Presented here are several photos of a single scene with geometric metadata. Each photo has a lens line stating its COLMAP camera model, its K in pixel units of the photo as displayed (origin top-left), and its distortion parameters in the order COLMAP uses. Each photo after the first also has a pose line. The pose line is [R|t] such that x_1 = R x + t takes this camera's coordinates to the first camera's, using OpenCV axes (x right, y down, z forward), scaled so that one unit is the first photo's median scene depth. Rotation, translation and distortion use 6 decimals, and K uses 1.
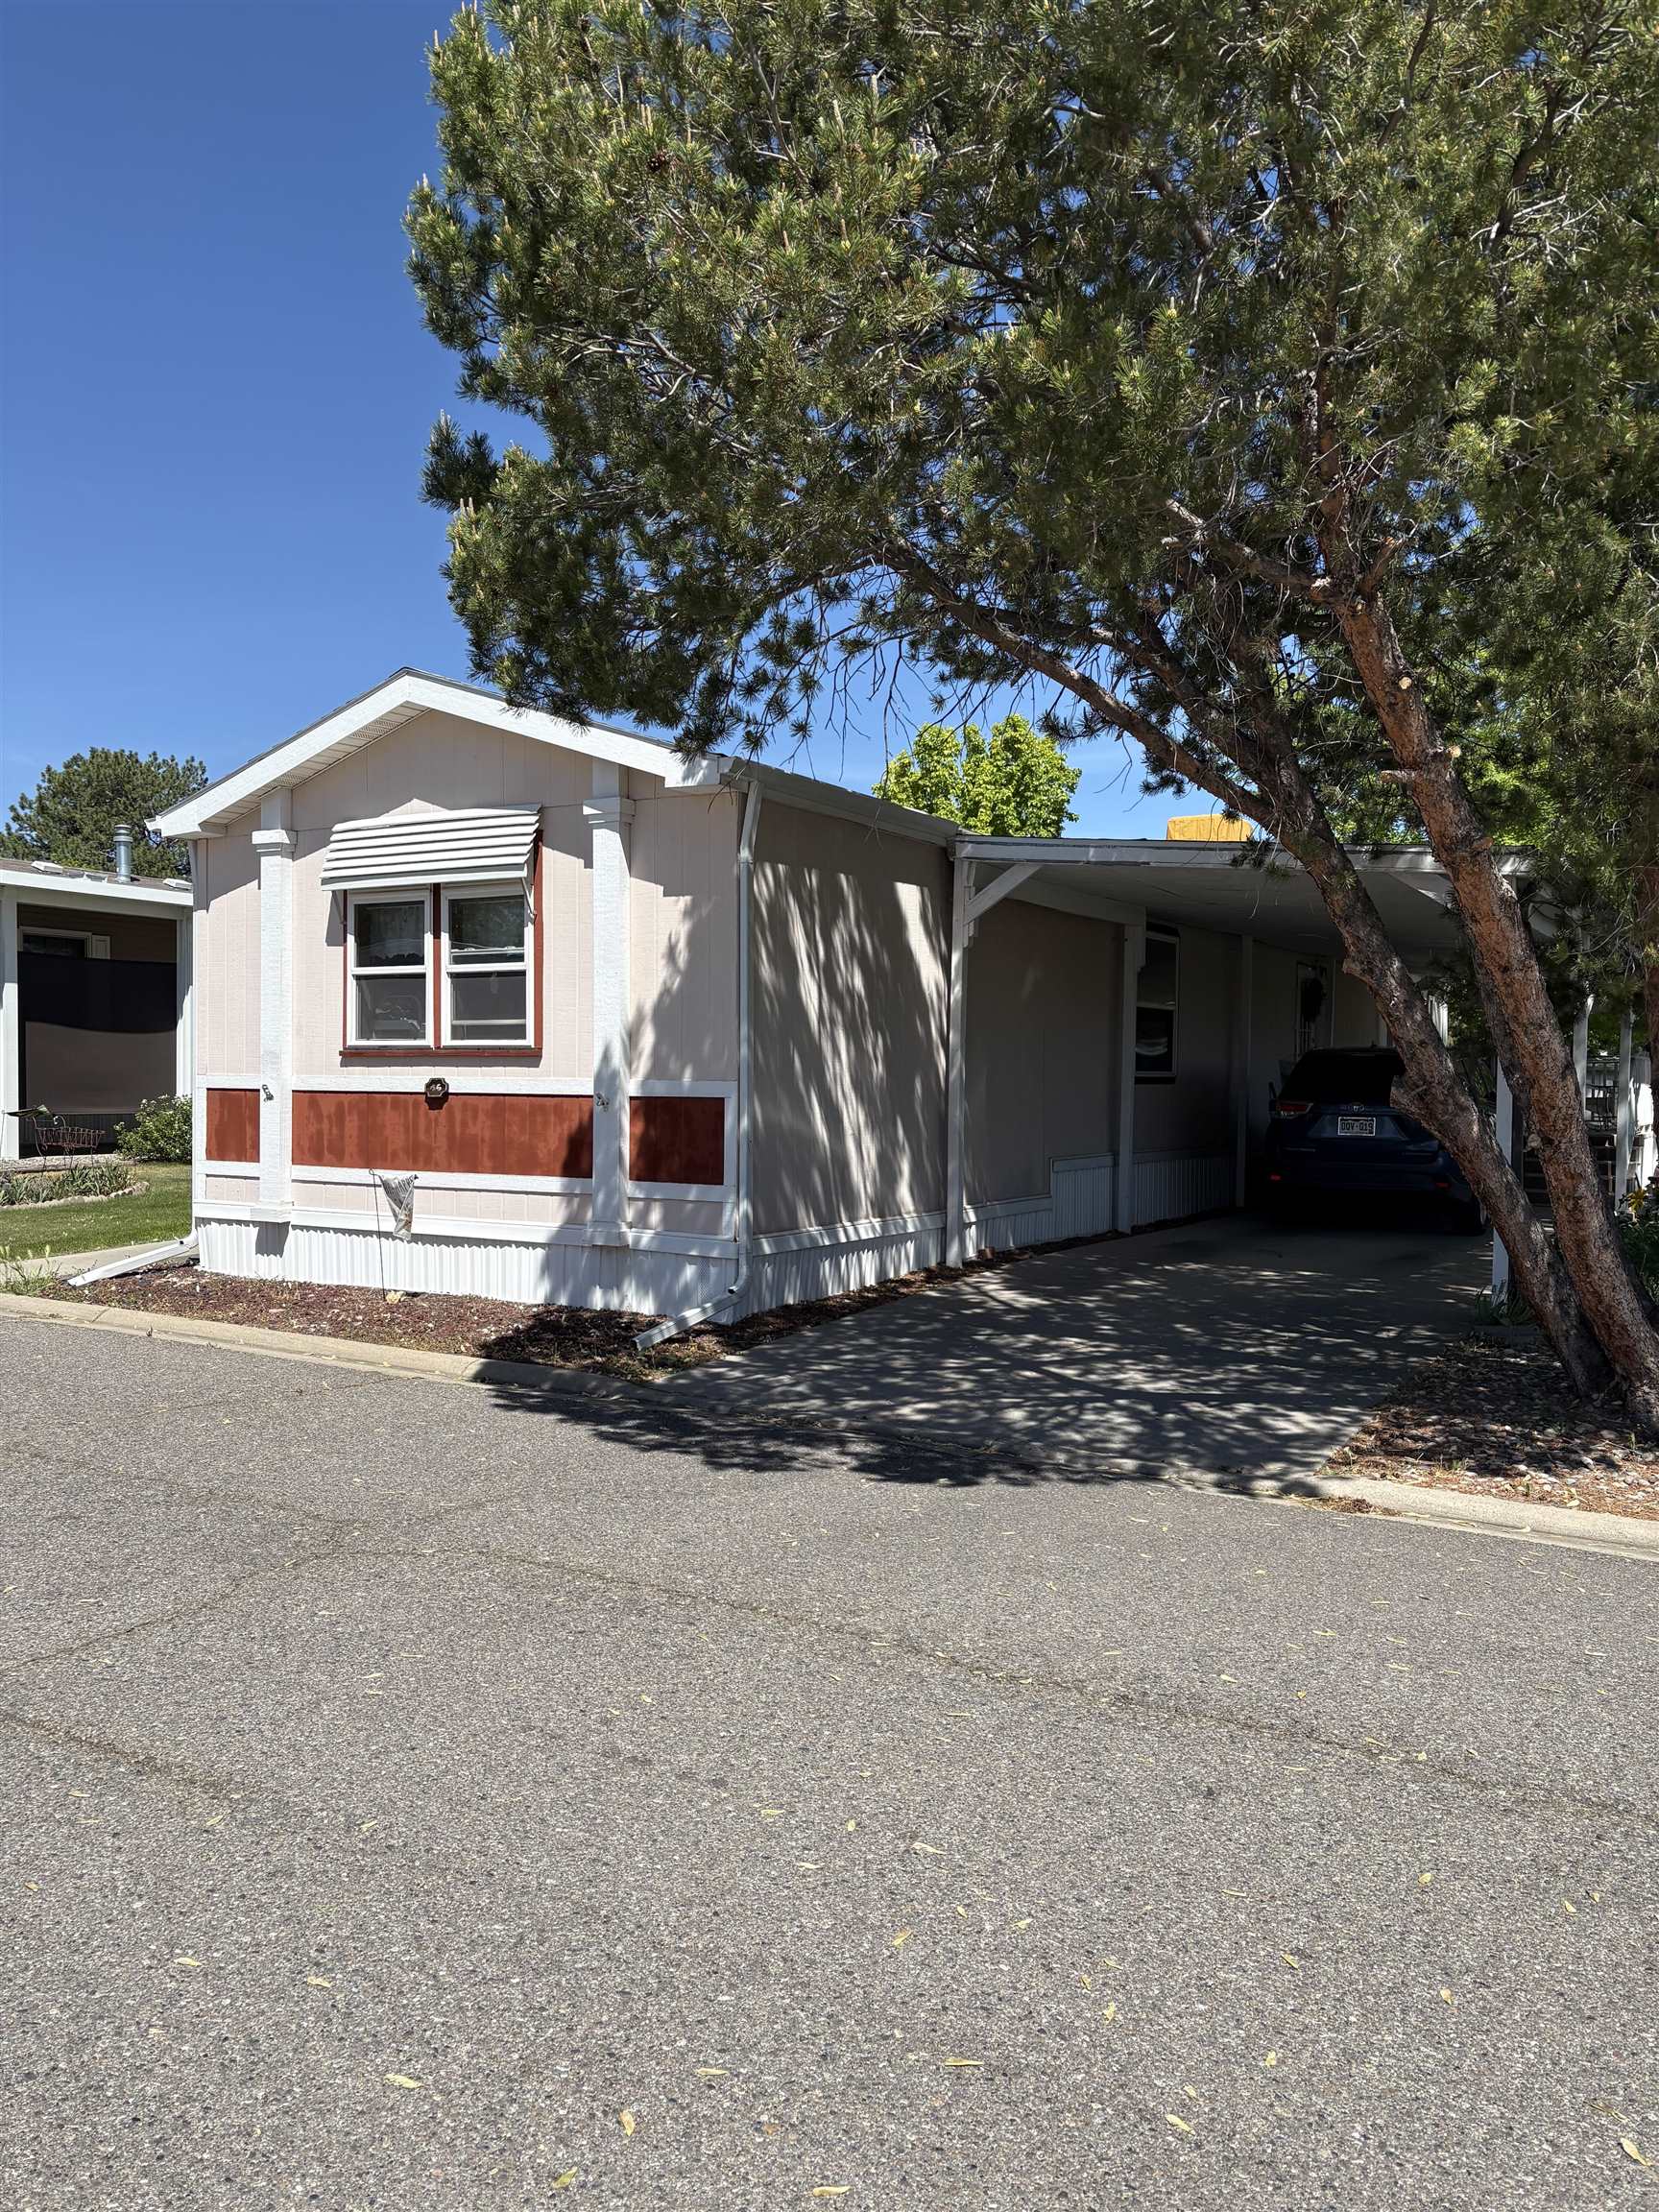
lens RADIAL K [[1693.4, 0, 828.2], [0, 1693.4, 1101.6], [0, 0, 1]] dist [0.034519, -0.000874]
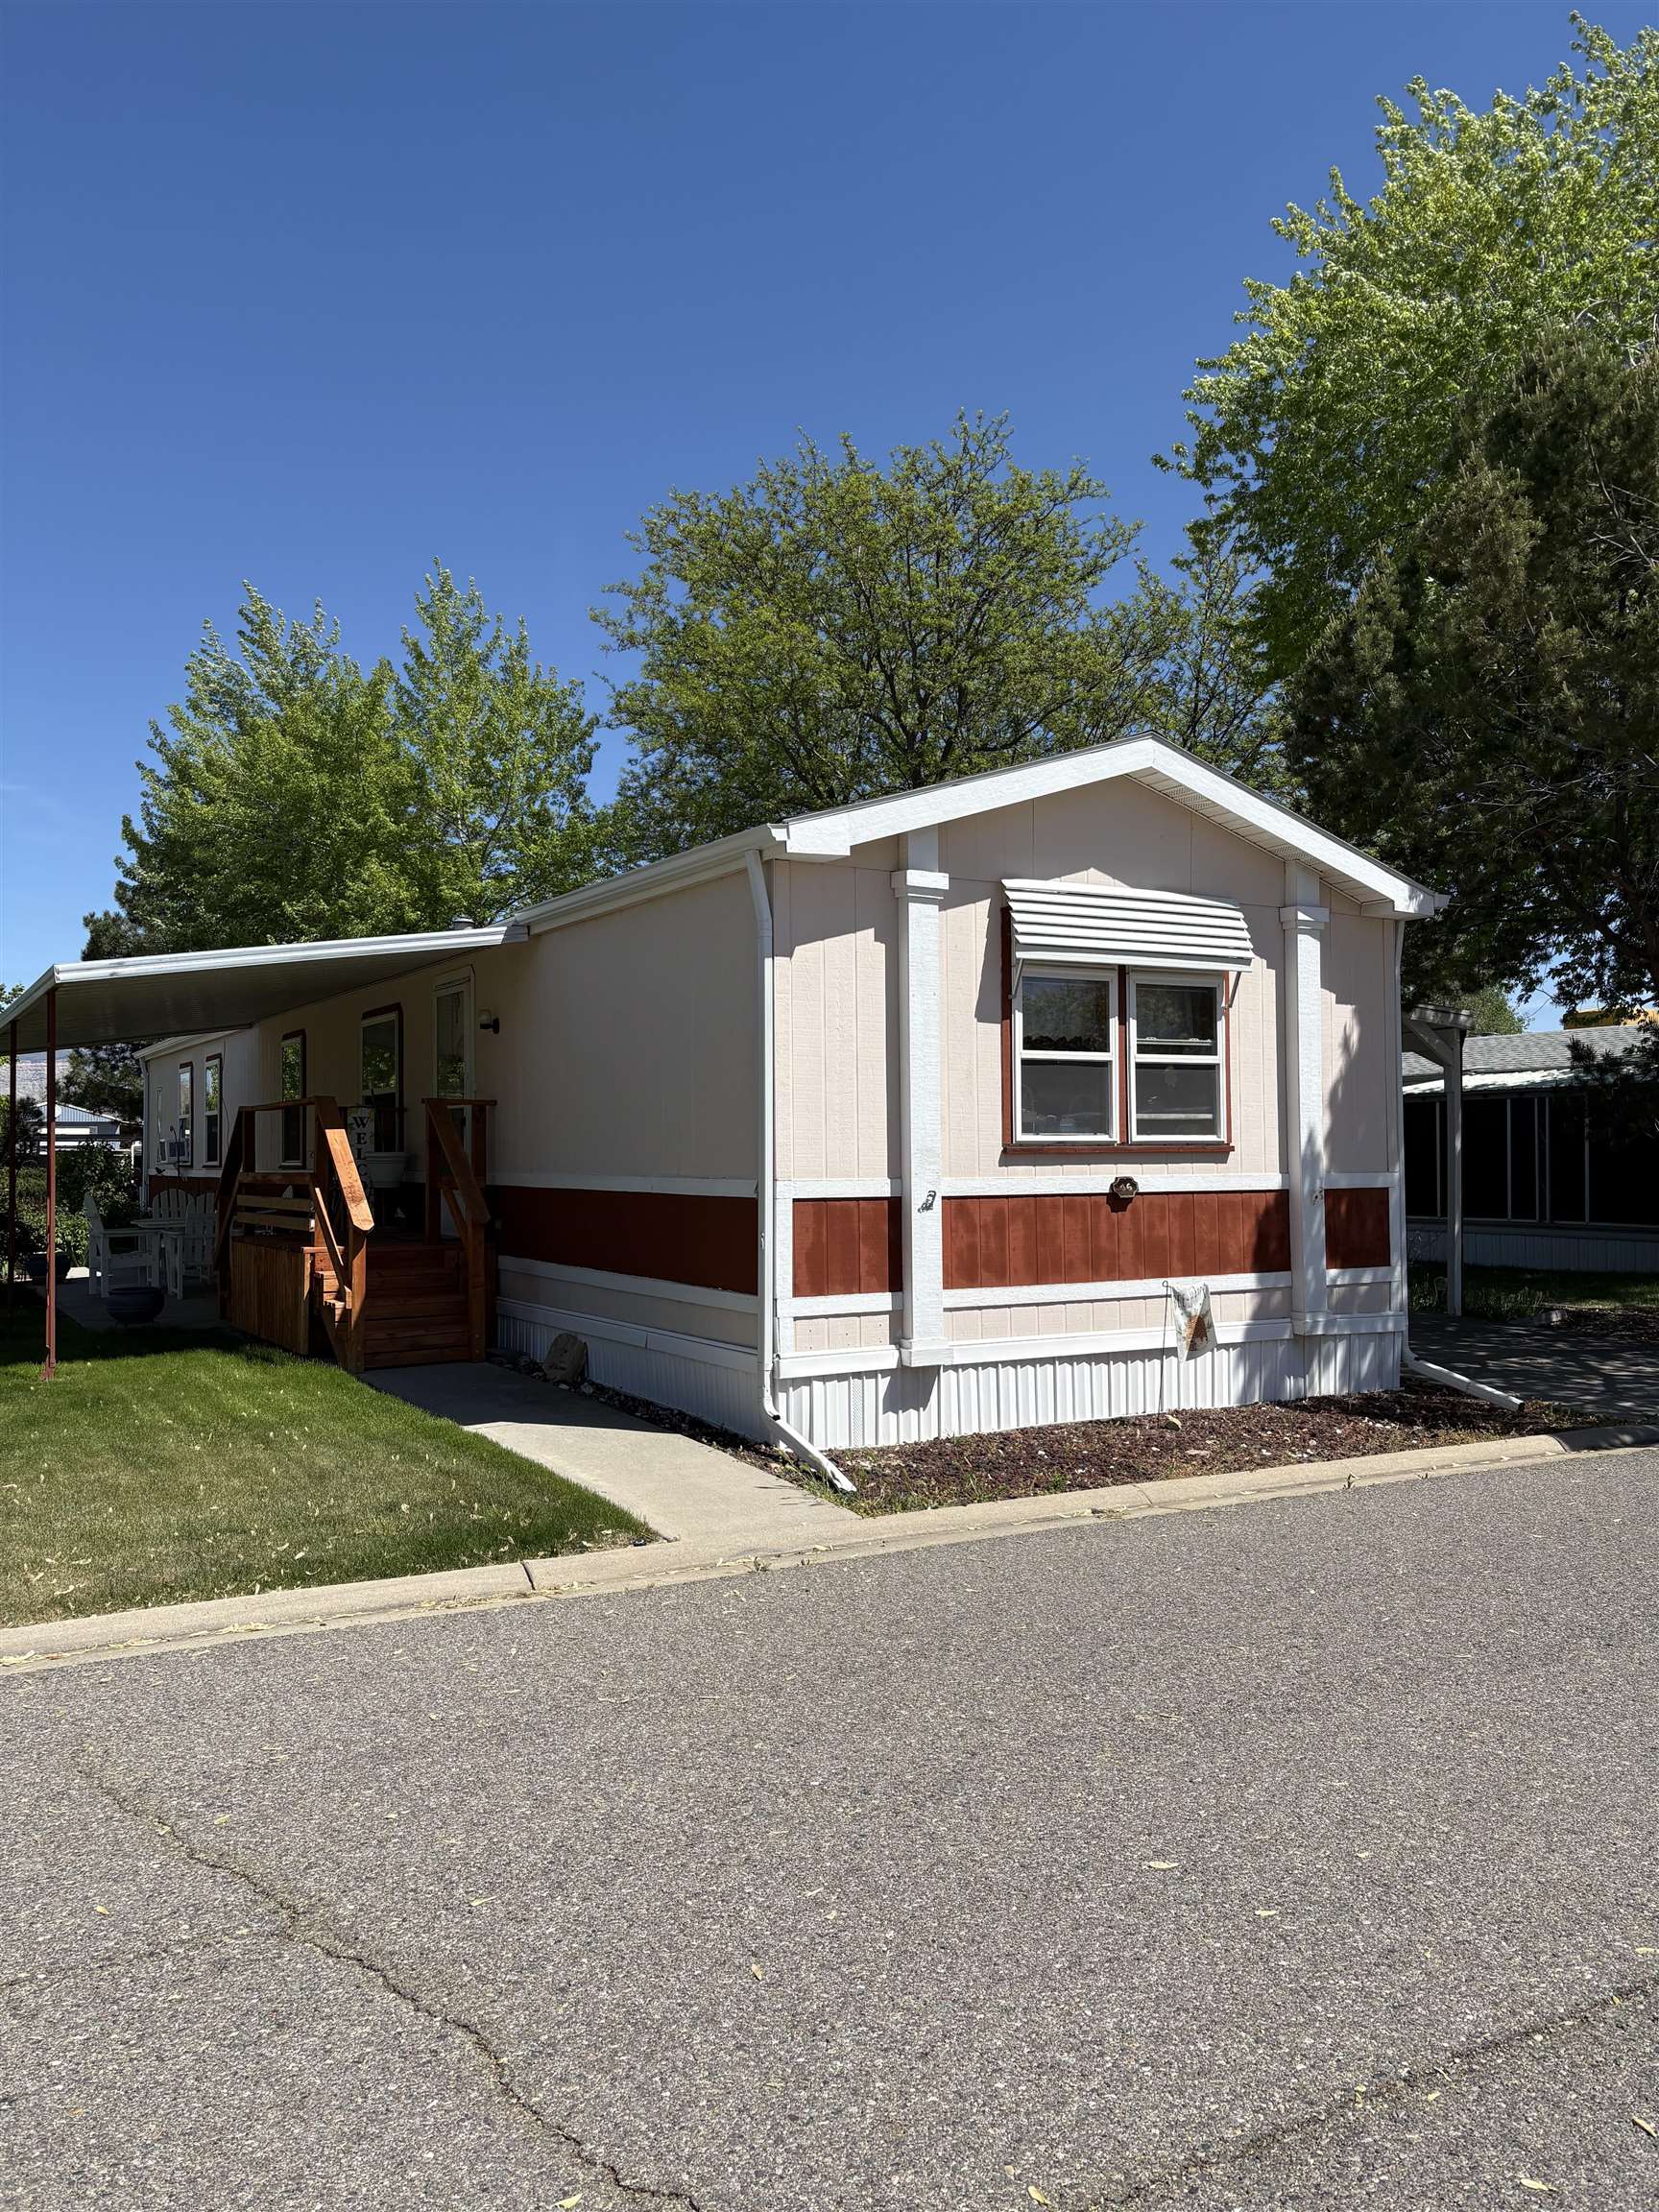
lens RADIAL K [[1693.4, 0, 829.4], [0, 1693.4, 1117.0], [0, 0, 1]] dist [0.034519, -0.000874]
pose [[0.475431, 0.014402, 0.879635, -1.108913], [0.030469, 0.998997, -0.032825, -0.020892], [-0.879225, 0.042408, 0.474515, 0.706839]]
